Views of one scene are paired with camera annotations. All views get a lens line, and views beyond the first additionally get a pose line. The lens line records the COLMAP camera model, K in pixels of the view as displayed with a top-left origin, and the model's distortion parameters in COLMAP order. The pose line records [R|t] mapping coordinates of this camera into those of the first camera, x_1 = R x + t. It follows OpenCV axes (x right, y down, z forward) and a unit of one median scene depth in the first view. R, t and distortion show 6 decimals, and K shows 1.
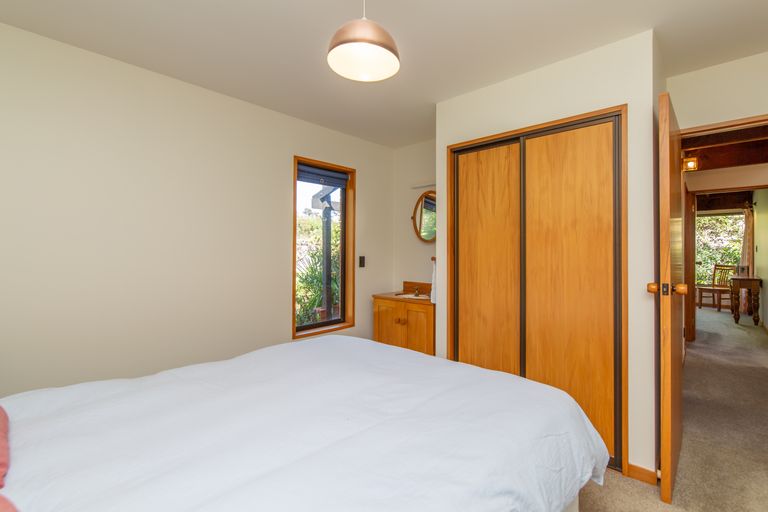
lens RADIAL K [[360.4, 0, 384.0], [0, 360.4, 256.0], [0, 0, 1]] dist [-0.015331, -0.000702]
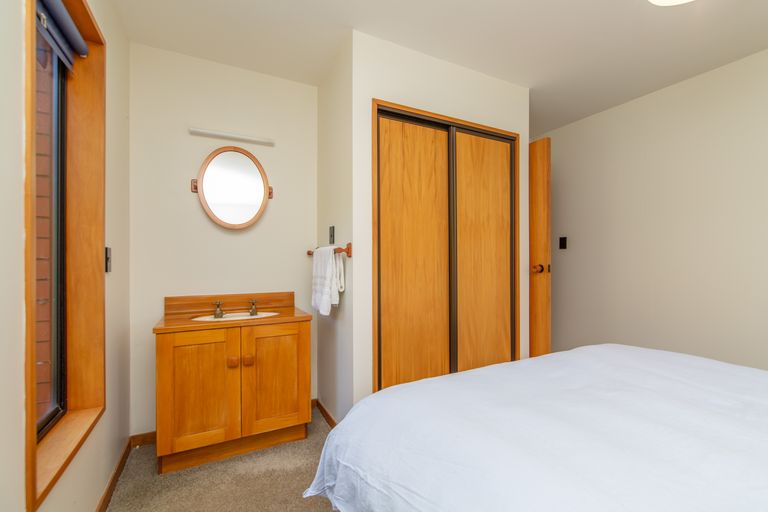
lens RADIAL K [[340.3, 0, 384.0], [0, 340.3, 256.0], [0, 0, 1]] dist [0.016932, -0.000106]
pose [[0.303730, 0.009483, 0.952711, -0.534823], [0.014260, 0.999793, -0.014498, 0.035169], [-0.952652, 0.017989, 0.303532, 0.840651]]
